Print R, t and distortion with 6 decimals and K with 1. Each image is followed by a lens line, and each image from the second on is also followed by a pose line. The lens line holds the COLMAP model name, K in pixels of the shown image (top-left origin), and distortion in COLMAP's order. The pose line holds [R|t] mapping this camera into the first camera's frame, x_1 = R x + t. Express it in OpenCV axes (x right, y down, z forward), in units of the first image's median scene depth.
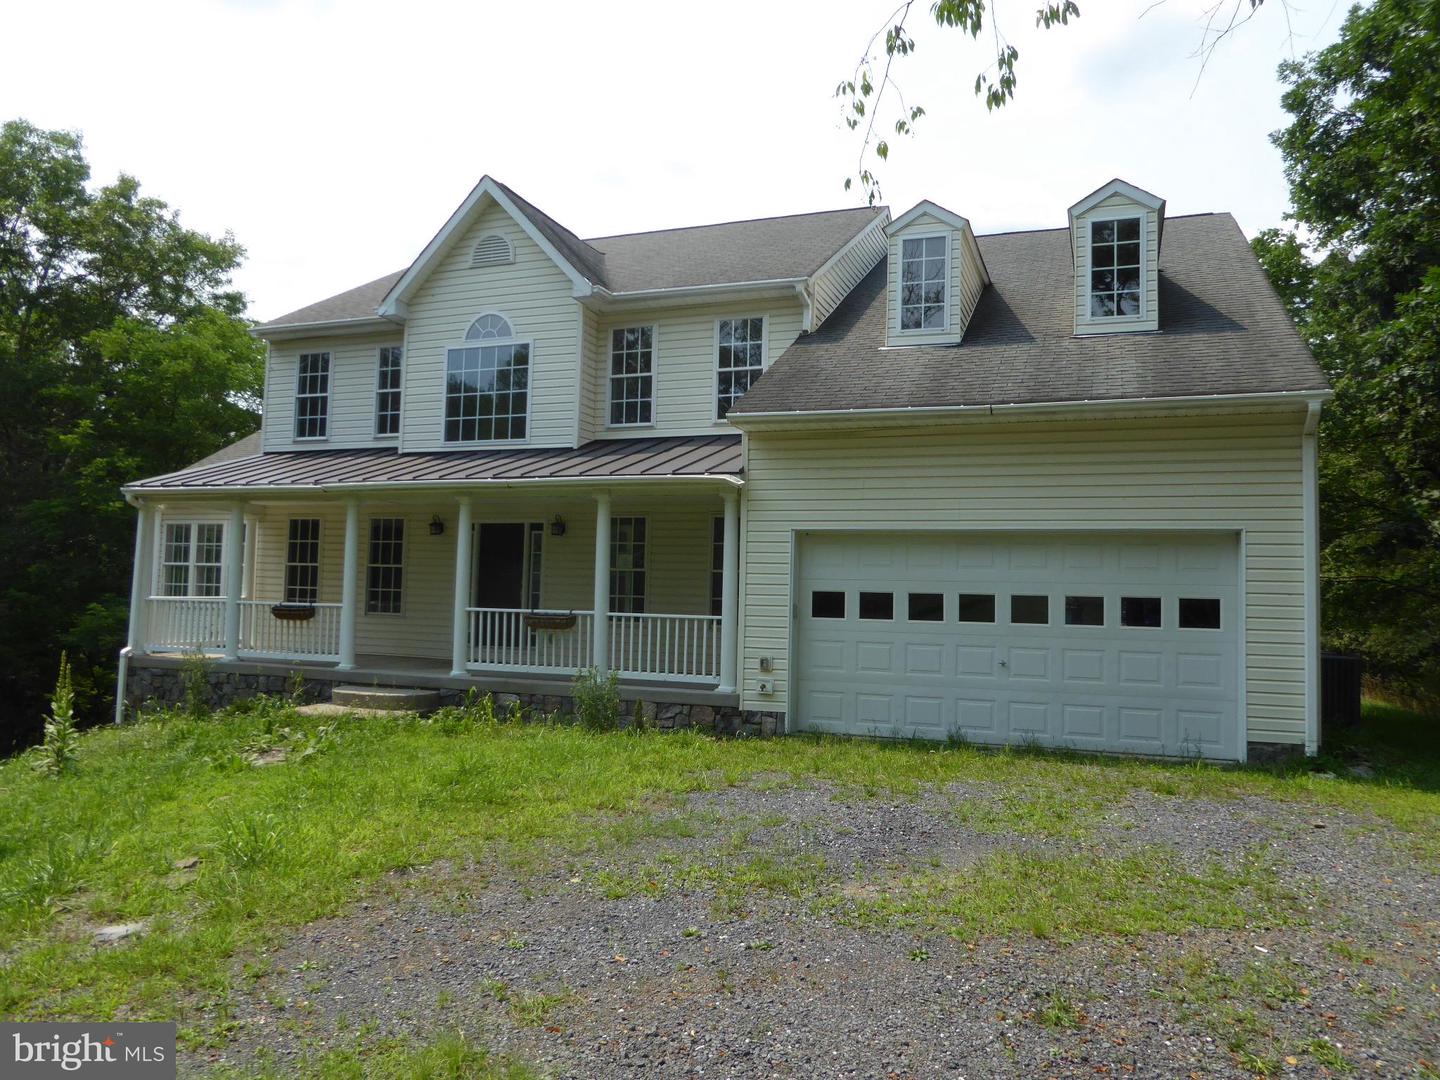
lens RADIAL K [[1025.9, 0, 733.4], [0, 1025.9, 538.6], [0, 0, 1]] dist [-0.026719, 0.004433]
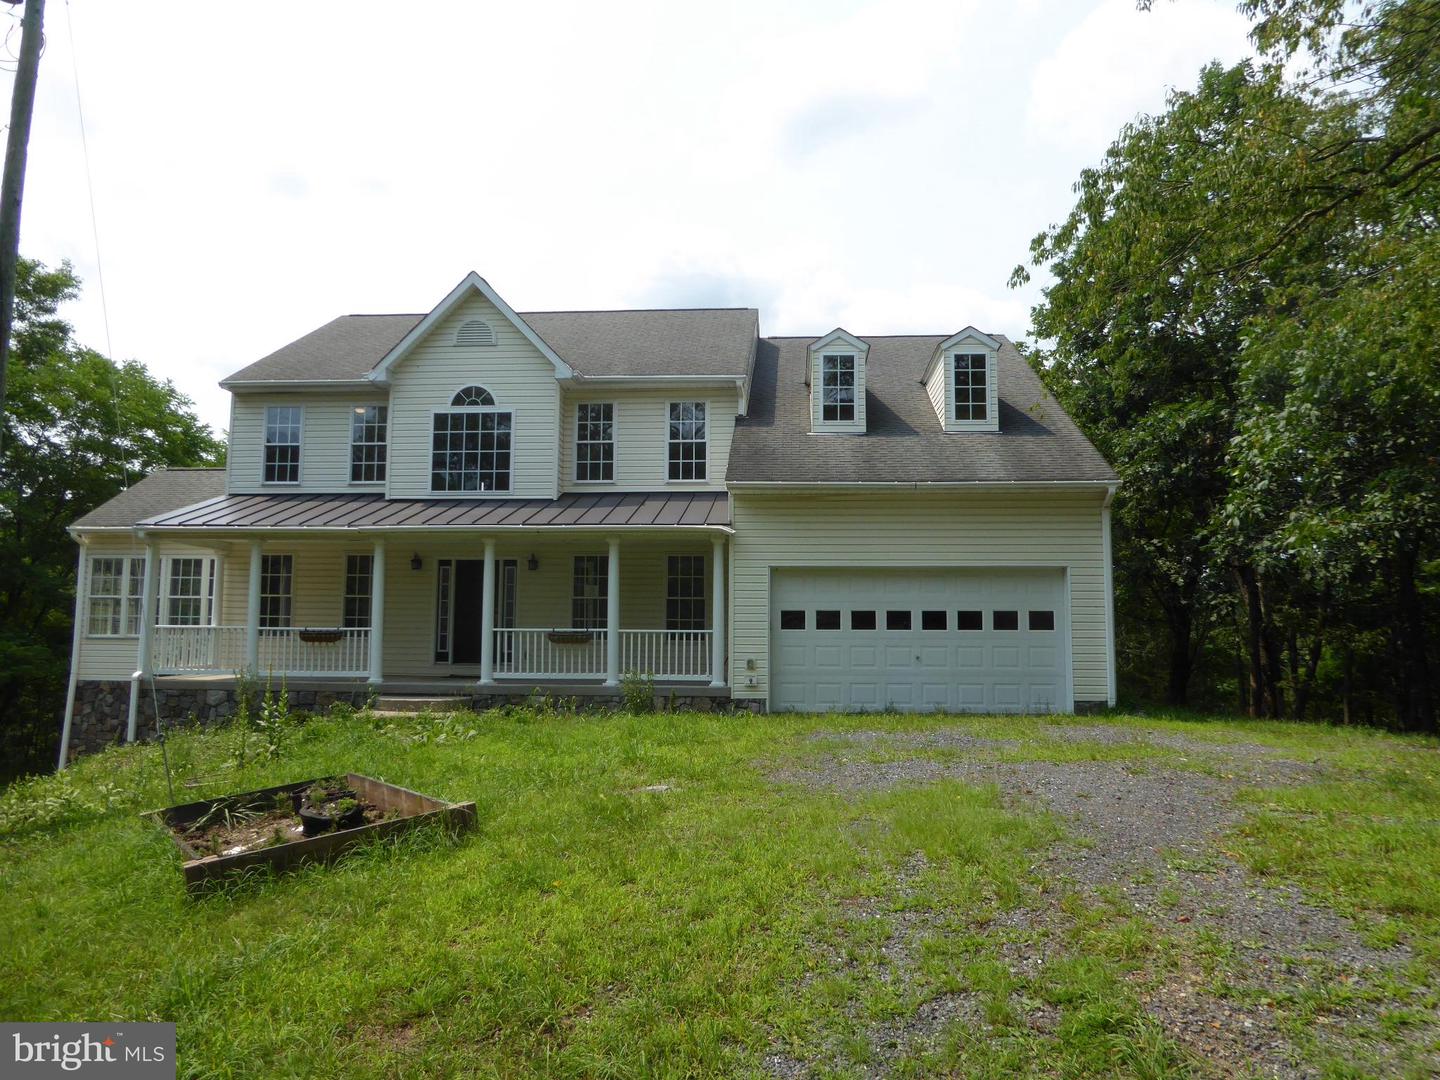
lens RADIAL K [[1025.9, 0, 733.4], [0, 1025.9, 538.6], [0, 0, 1]] dist [-0.026719, 0.004433]
pose [[0.957166, 0.008954, 0.289403, -0.308175], [0.000598, 0.999458, -0.032900, -0.000202], [-0.289541, 0.031664, 0.956642, -0.246294]]
